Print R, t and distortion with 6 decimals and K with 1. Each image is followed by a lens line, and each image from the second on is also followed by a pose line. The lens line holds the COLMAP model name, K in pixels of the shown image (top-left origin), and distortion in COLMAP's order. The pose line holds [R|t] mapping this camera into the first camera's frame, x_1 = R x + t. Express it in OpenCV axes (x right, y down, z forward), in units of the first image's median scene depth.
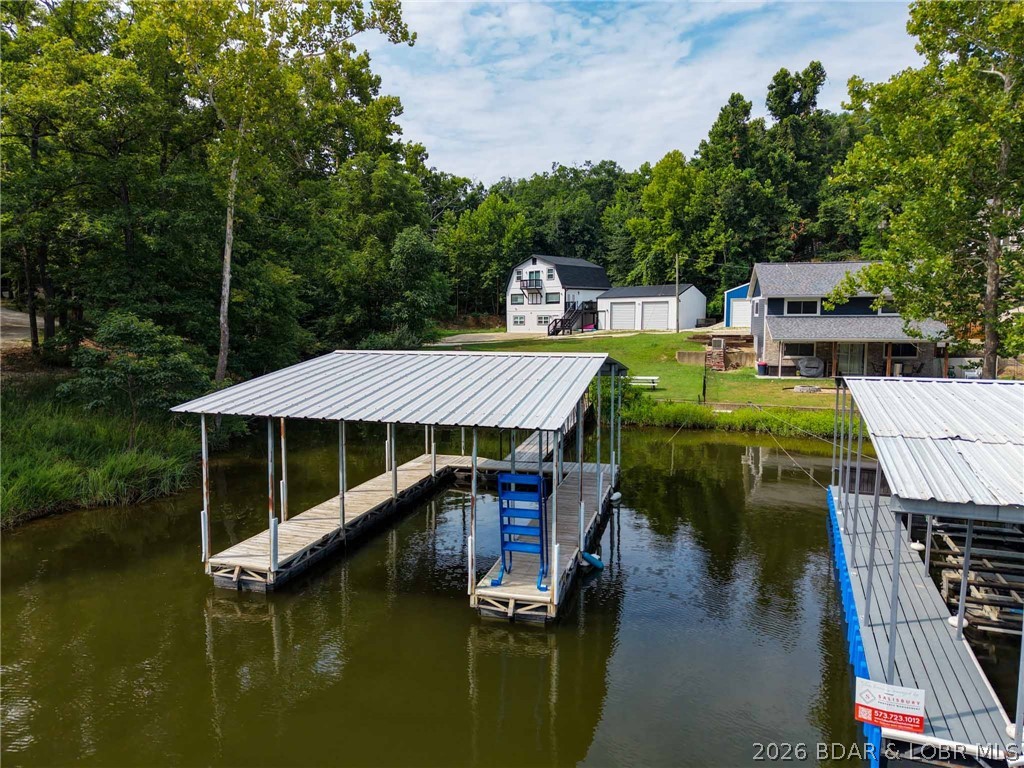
lens RADIAL K [[683.6, 0, 504.1], [0, 683.6, 408.5], [0, 0, 1]] dist [0.033547, -0.029847]
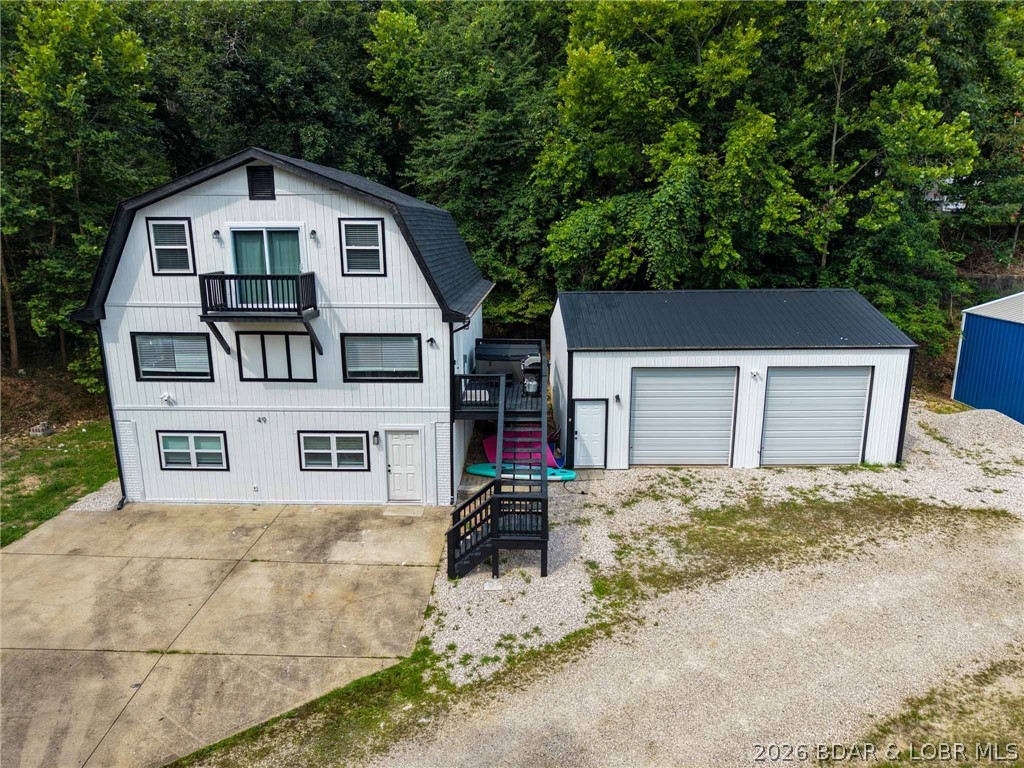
lens RADIAL K [[683.6, 0, 512.9], [0, 683.6, 391.7], [0, 0, 1]] dist [0.033547, -0.029847]
pose [[0.765080, -0.144785, 0.627447, -0.037176], [0.081447, 0.988327, 0.128746, -0.173545], [-0.638763, -0.047397, 0.767942, 0.791998]]
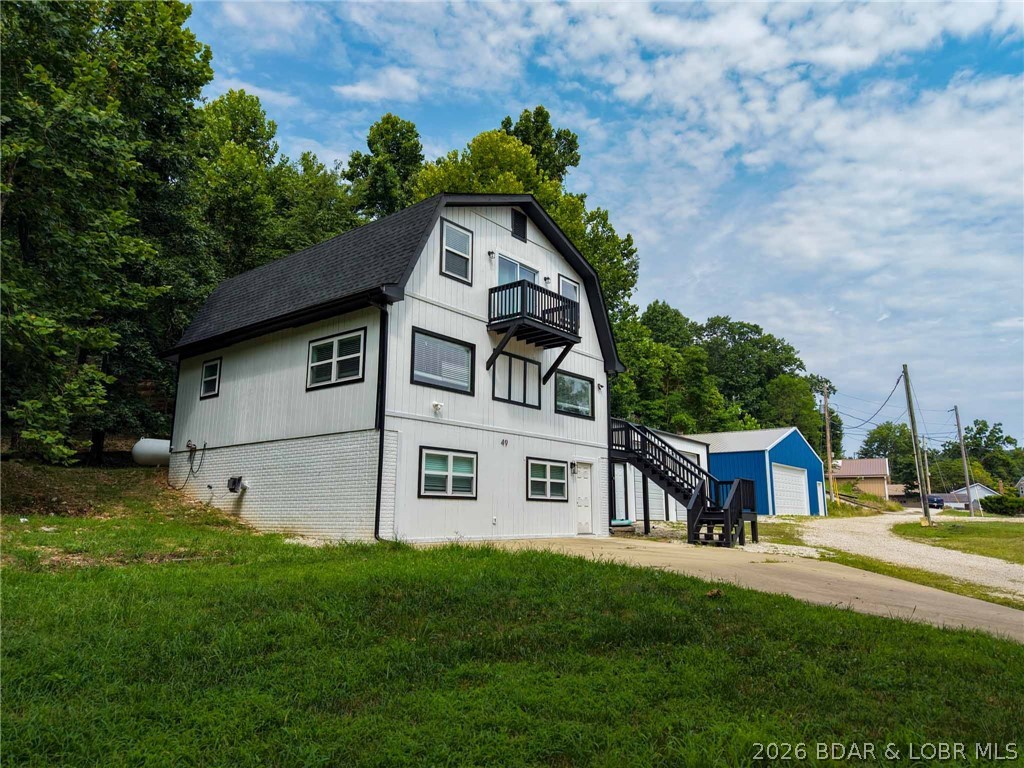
lens RADIAL K [[683.6, 0, 521.1], [0, 683.6, 386.8], [0, 0, 1]] dist [0.033547, -0.029847]
pose [[-0.066969, 0.193823, 0.978748, -0.173652], [0.129880, 0.974297, -0.184055, -0.118903], [-0.989266, 0.114794, -0.090421, 1.030134]]
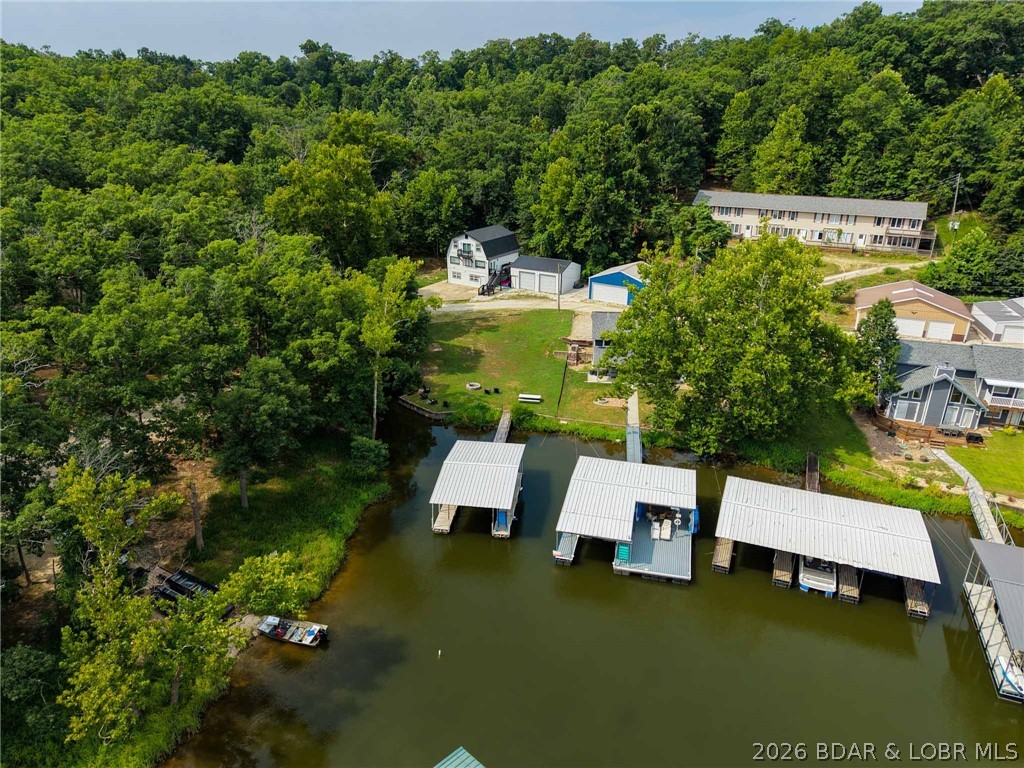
lens RADIAL K [[683.6, 0, 504.4], [0, 683.6, 428.3], [0, 0, 1]] dist [0.033547, -0.029847]
pose [[0.991251, -0.055139, 0.119919, -0.072200], [0.014569, 0.948716, 0.315793, -0.287642], [-0.131181, -0.311283, 0.941220, -0.495346]]
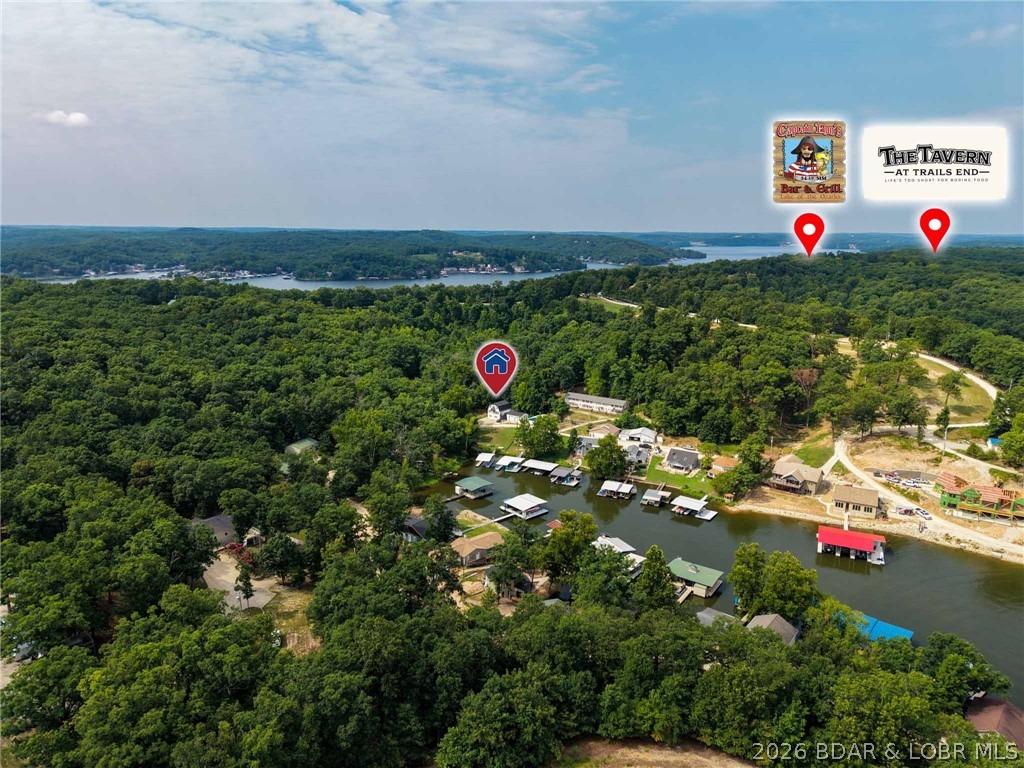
lens RADIAL K [[683.6, 0, 511.9], [0, 683.6, 384.7], [0, 0, 1]] dist [0.033547, -0.029847]
pose [[0.999208, 0.002084, 0.039742, -0.018623], [-0.005712, 0.995798, 0.091394, -0.779732], [-0.039384, -0.091549, 0.995021, -3.653419]]
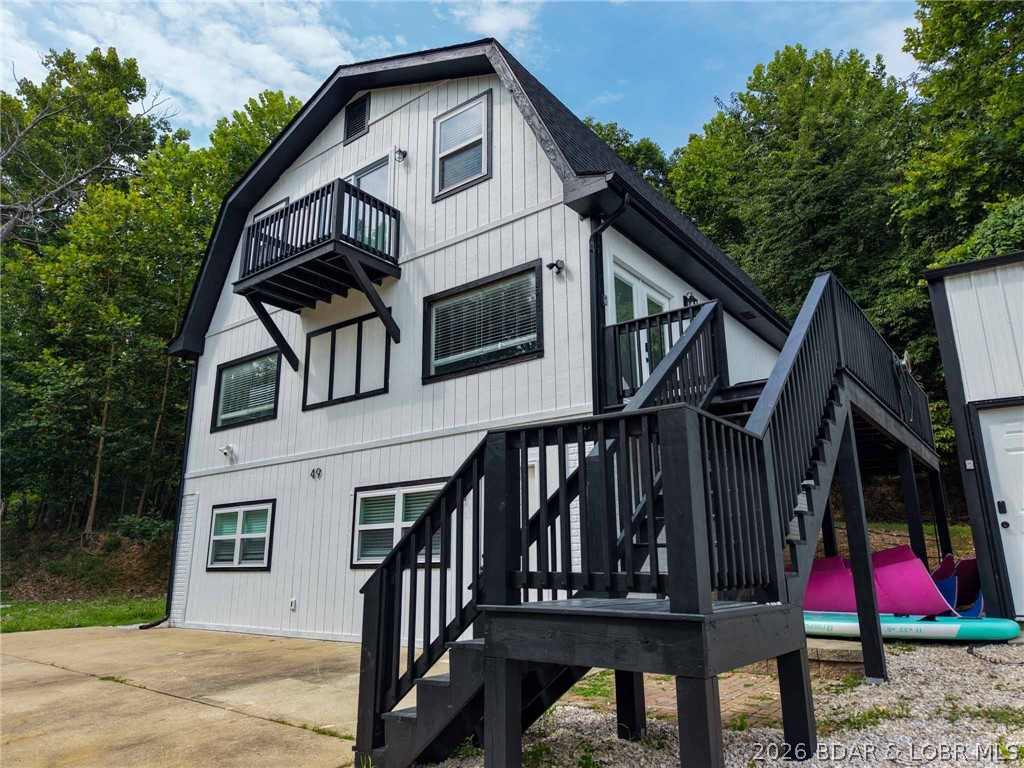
lens RADIAL K [[683.6, 0, 519.0], [0, 683.6, 382.0], [0, 0, 1]] dist [0.033547, -0.029847]
pose [[0.996488, 0.018593, 0.081642, 0.067632], [0.014328, 0.922789, -0.385039, -0.107087], [-0.082498, 0.384857, 0.919282, 0.887715]]
